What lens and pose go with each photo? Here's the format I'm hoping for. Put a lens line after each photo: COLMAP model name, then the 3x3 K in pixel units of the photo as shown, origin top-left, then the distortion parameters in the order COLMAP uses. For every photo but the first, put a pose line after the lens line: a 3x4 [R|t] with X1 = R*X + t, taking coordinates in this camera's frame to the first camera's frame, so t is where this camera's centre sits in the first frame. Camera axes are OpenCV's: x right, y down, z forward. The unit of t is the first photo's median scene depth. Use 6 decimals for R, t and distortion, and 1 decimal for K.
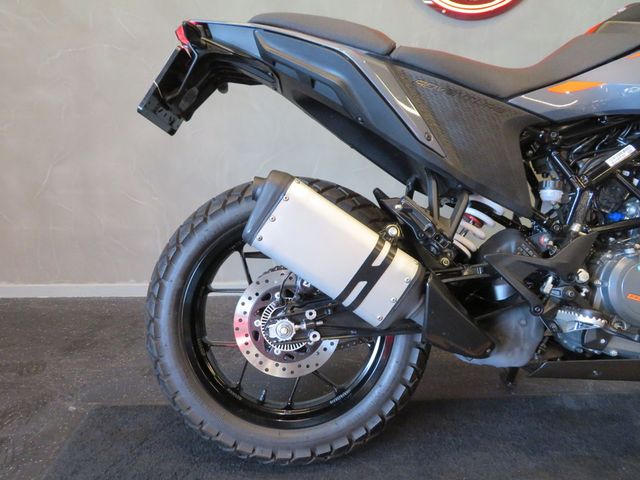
lens RADIAL K [[459.7, 0, 320.0], [0, 459.7, 240.0], [0, 0, 1]] dist [-0.006682, 0.000180]
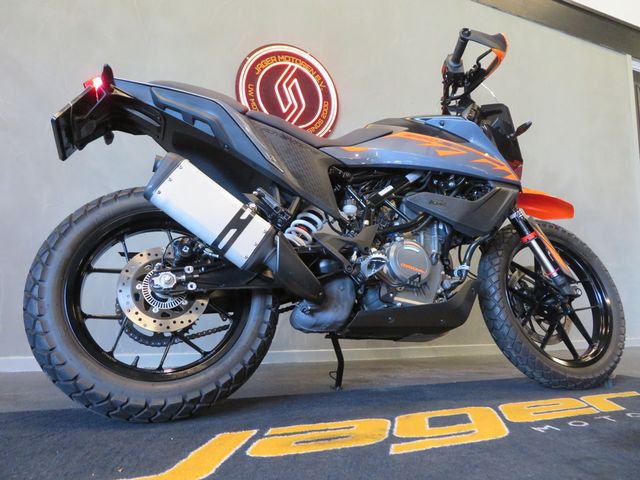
lens RADIAL K [[457.4, 0, 323.9], [0, 457.4, 241.5], [0, 0, 1]] dist [-0.007284, -0.000763]
pose [[0.925888, 0.063039, 0.372503, -0.141228], [0.083099, 0.927853, -0.363570, 0.545189], [-0.368547, 0.367579, 0.853849, -0.236657]]
